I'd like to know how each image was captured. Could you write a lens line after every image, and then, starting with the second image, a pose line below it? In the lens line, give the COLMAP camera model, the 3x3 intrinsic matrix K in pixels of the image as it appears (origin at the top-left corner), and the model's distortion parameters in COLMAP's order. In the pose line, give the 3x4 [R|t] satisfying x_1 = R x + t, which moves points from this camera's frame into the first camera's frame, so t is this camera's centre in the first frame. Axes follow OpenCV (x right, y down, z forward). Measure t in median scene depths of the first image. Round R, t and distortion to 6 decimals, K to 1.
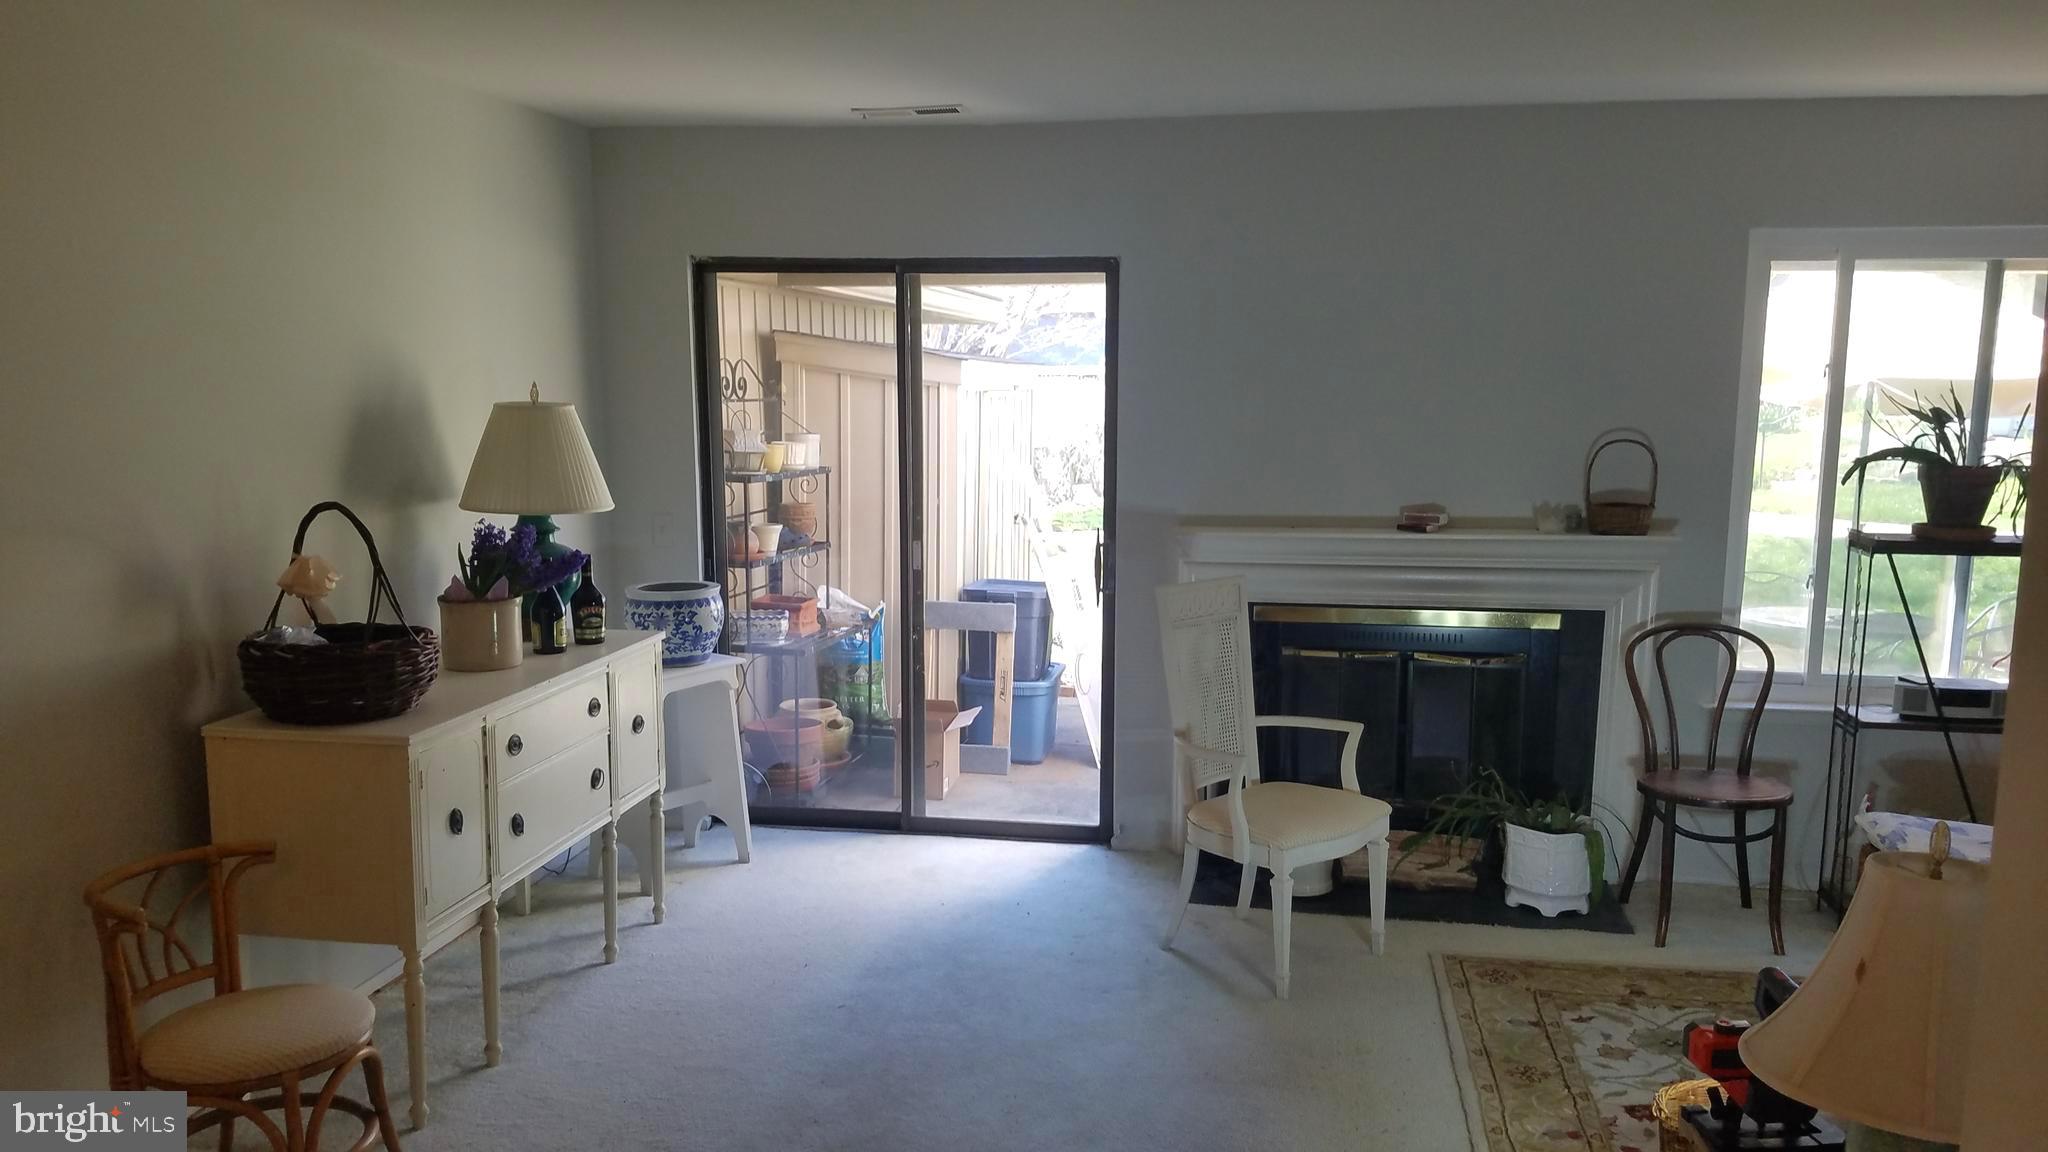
lens RADIAL K [[1584.5, 0, 1024.0], [0, 1584.5, 576.0], [0, 0, 1]] dist [0.003901, 0.001272]
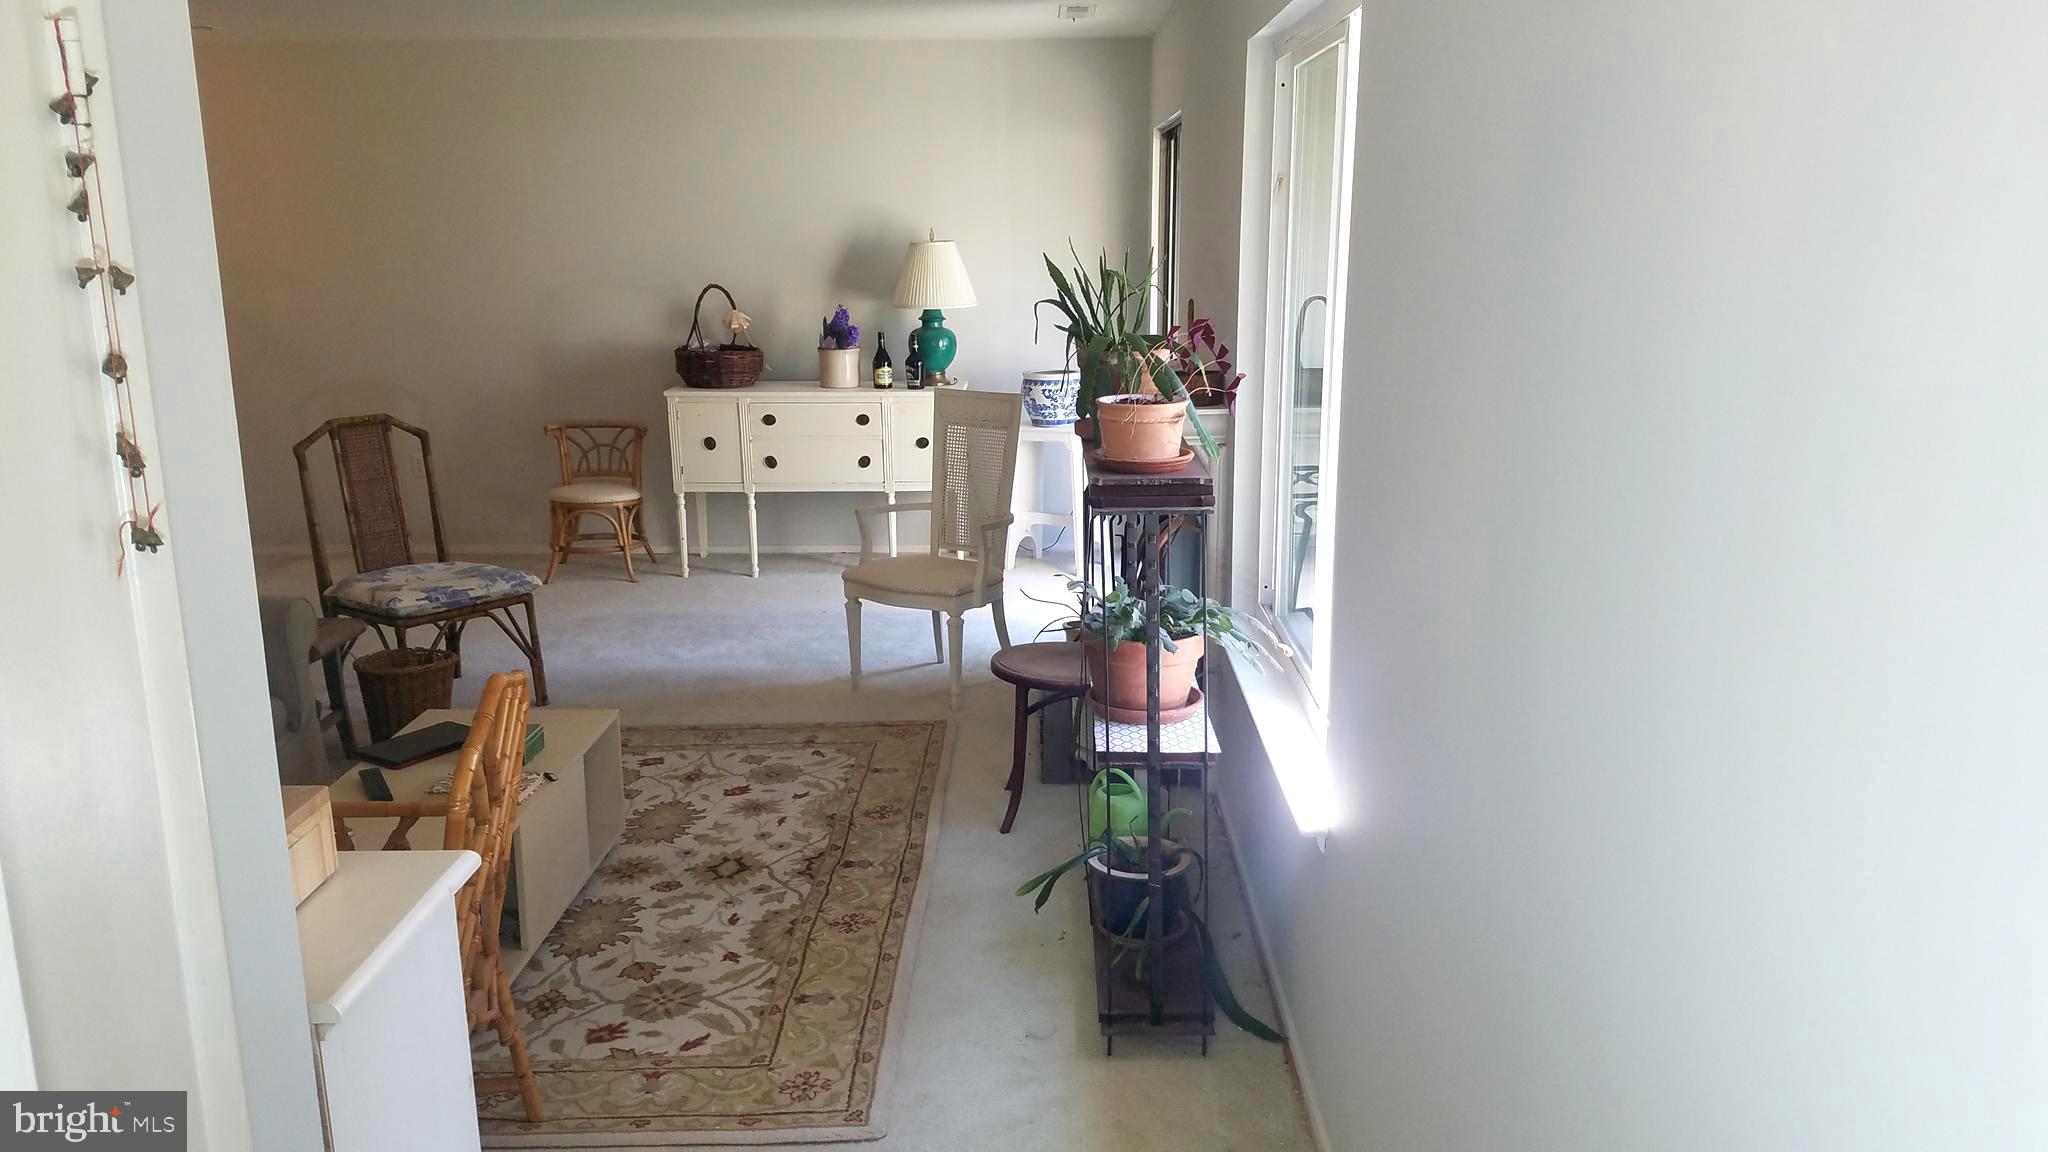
lens RADIAL K [[1584.5, 0, 1024.0], [0, 1584.5, 576.0], [0, 0, 1]] dist [0.003901, 0.001272]
pose [[0.159799, 0.210622, -0.964418, 1.578769], [-0.114213, 0.974357, 0.193868, -0.113146], [0.980520, 0.079169, 0.179756, 0.954410]]
